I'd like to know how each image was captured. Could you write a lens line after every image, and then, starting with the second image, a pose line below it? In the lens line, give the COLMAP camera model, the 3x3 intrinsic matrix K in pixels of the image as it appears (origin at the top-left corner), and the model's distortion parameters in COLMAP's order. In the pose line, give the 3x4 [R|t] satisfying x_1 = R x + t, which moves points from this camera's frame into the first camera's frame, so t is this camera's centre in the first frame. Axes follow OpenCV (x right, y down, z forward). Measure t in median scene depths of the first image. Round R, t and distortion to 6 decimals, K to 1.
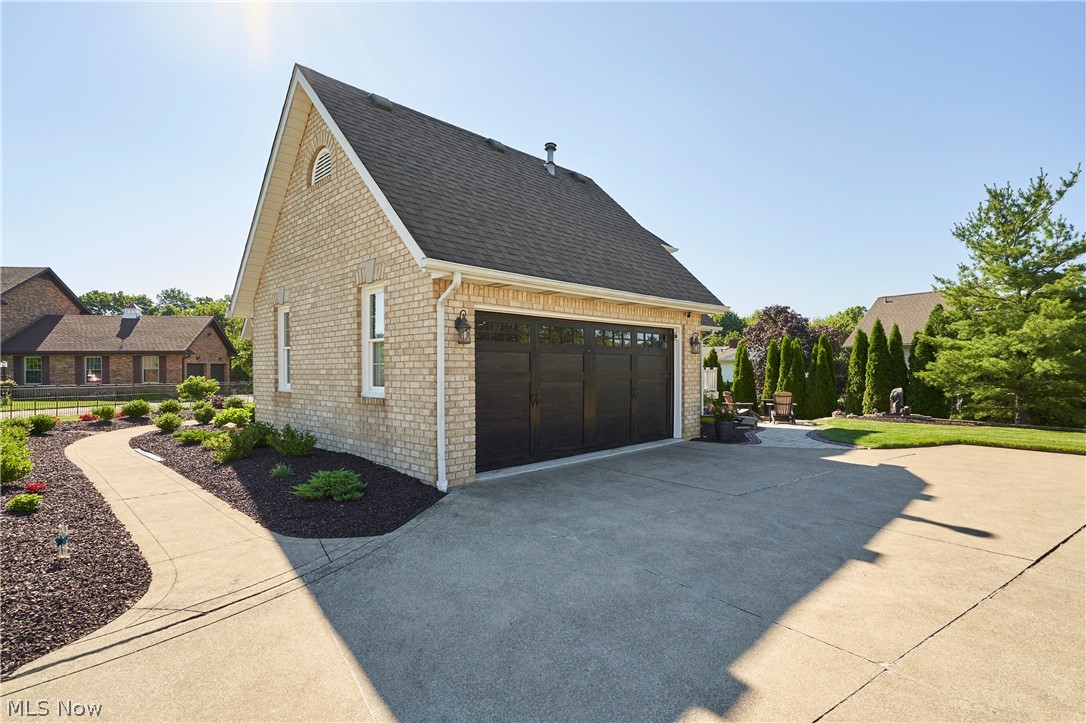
lens RADIAL K [[527.4, 0, 546.3], [0, 527.4, 372.2], [0, 0, 1]] dist [-0.002114, -0.000034]
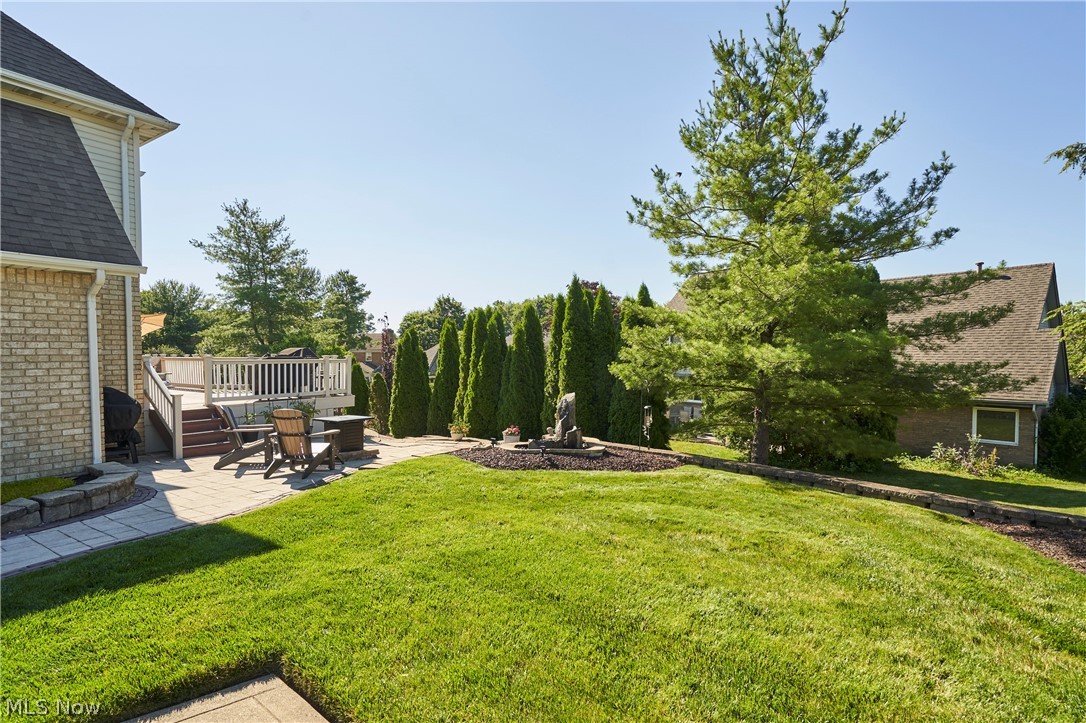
lens RADIAL K [[527.4, 0, 546.3], [0, 527.4, 372.2], [0, 0, 1]] dist [-0.002114, -0.000034]
pose [[0.982103, -0.004530, 0.188291, 0.529618], [-0.000397, 0.999659, 0.026119, -0.006932], [-0.188345, -0.025726, 0.981766, 0.444987]]
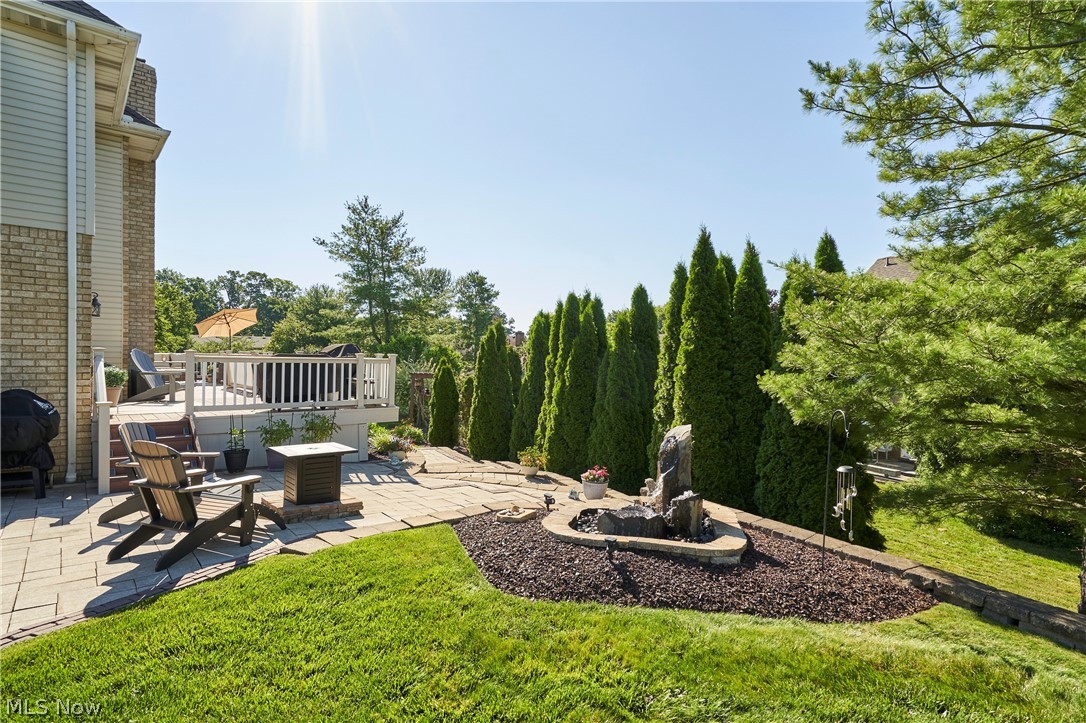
lens RADIAL K [[539.4, 0, 542.8], [0, 539.4, 366.0], [0, 0, 1]] dist [0.000142, 0.000643]
pose [[0.996831, 0.019848, -0.077028, 0.600972], [-0.019360, 0.999788, 0.007074, -0.005496], [0.077152, -0.005560, 0.997004, 0.665699]]
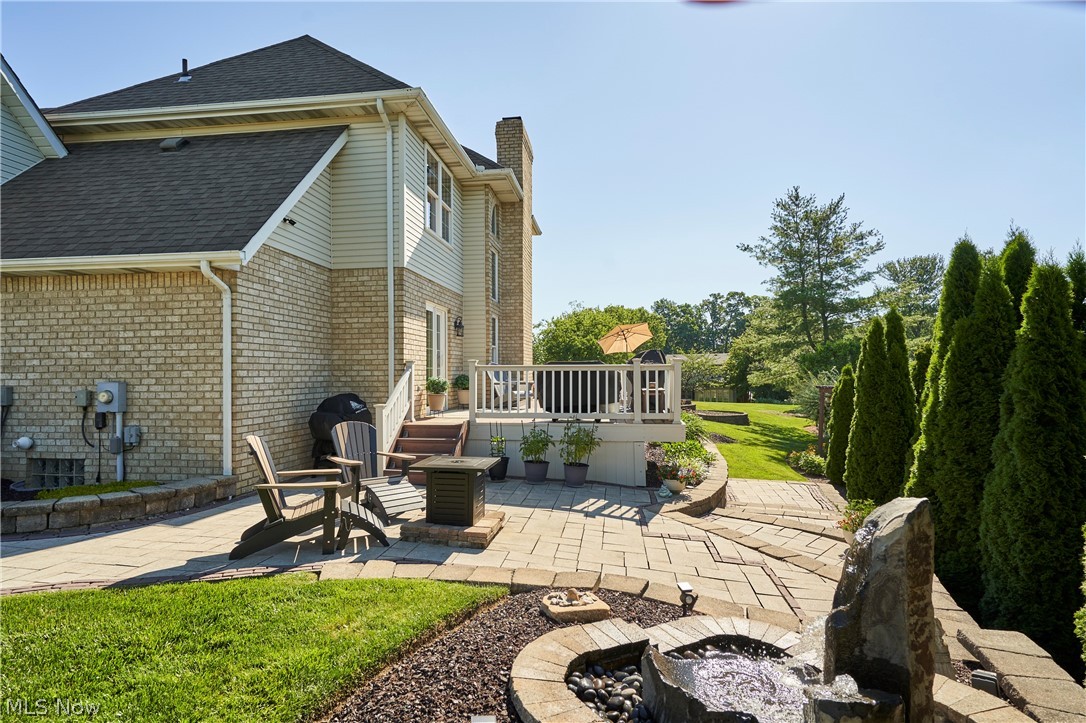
lens RADIAL K [[552.9, 0, 537.6], [0, 552.9, 365.9], [0, 0, 1]] dist [0.001076, 0.000442]
pose [[0.599698, -0.009857, -0.800166, 0.708082], [-0.002245, 0.999899, -0.014000, 0.002461], [0.800224, 0.010192, 0.599615, 0.845774]]
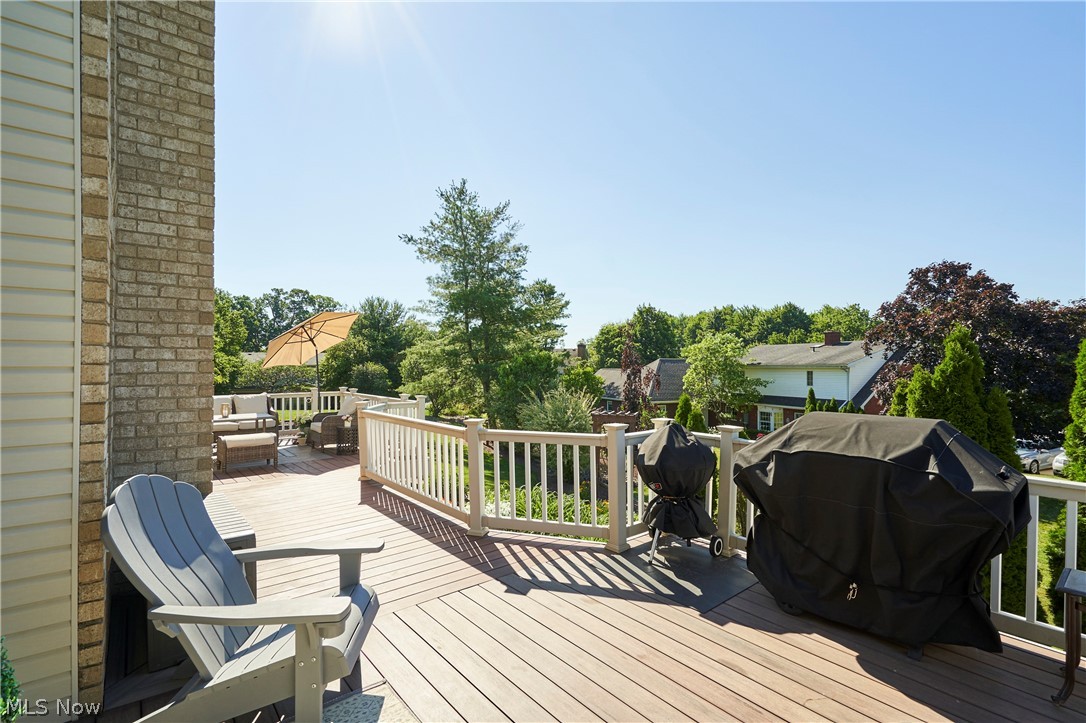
lens RADIAL K [[504.2, 0, 547.0], [0, 504.2, 365.3], [0, 0, 1]] dist [-0.000397, 0.000055]
pose [[0.994851, 0.004953, -0.101224, 0.220780], [-0.006162, 0.999913, -0.011638, -0.037361], [0.101157, 0.012202, 0.994796, 1.109612]]
